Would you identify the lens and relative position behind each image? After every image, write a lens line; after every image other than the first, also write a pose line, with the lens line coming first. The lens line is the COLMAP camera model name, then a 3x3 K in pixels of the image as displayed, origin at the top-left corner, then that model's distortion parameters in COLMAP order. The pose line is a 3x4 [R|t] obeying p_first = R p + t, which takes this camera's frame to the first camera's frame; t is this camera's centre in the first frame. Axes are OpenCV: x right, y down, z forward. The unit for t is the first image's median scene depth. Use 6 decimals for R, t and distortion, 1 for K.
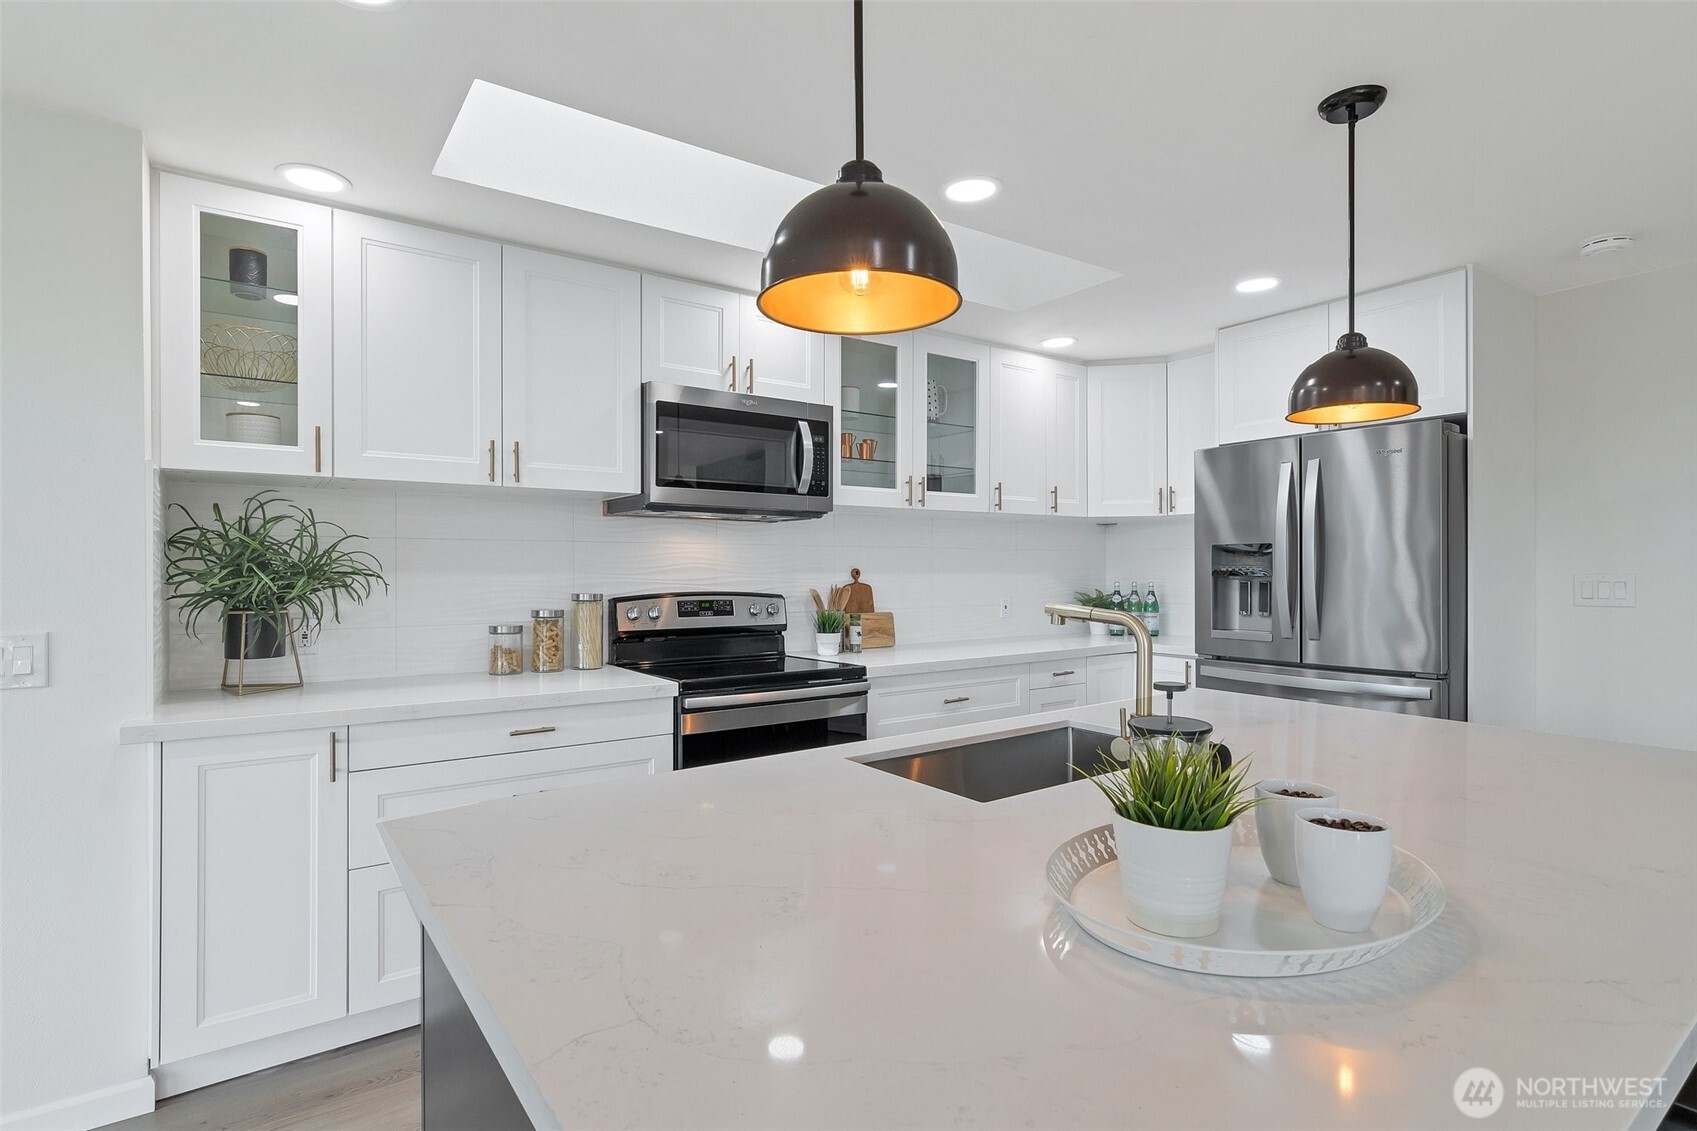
lens RADIAL K [[832.2, 0, 824.0], [0, 832.2, 570.2], [0, 0, 1]] dist [-0.002268, -0.000300]
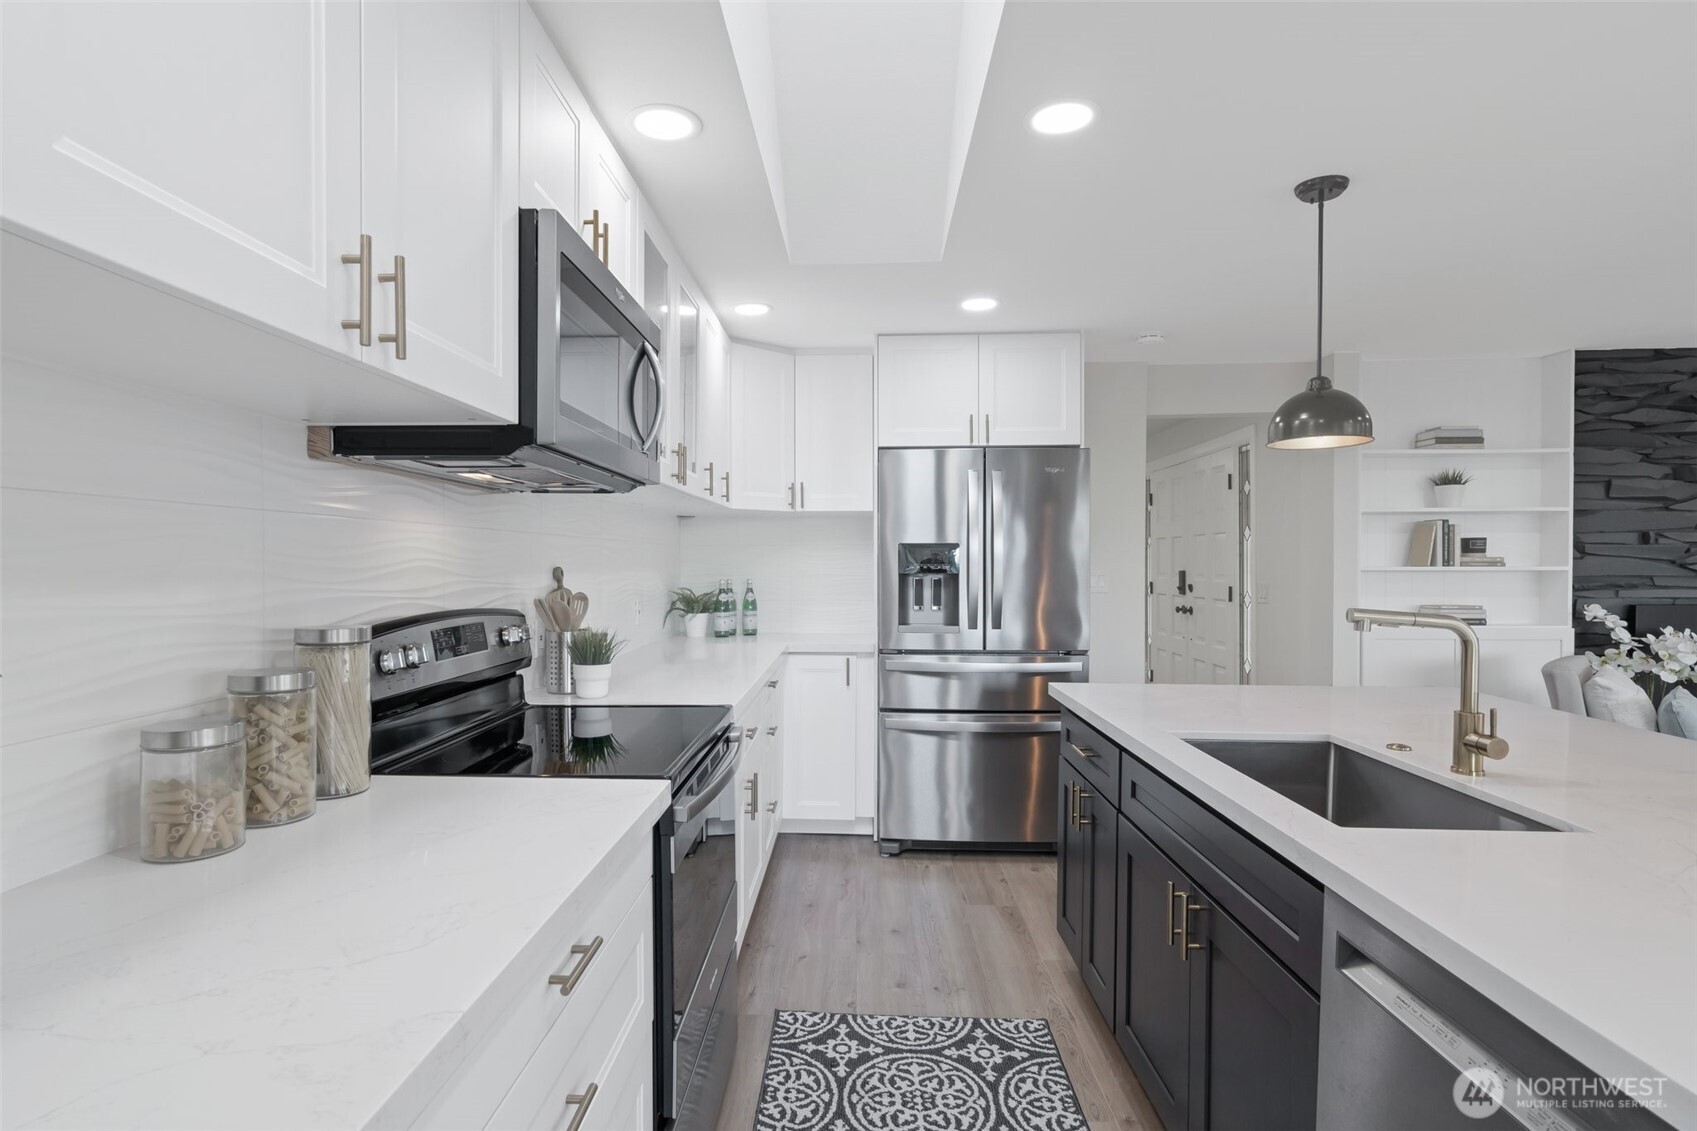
lens RADIAL K [[832.2, 0, 836.4], [0, 832.2, 569.1], [0, 0, 1]] dist [-0.002268, -0.000300]
pose [[0.604185, -0.005605, 0.796824, -0.462115], [0.001326, 0.999981, 0.006028, -0.005344], [-0.796843, -0.002586, 0.604181, 0.498494]]
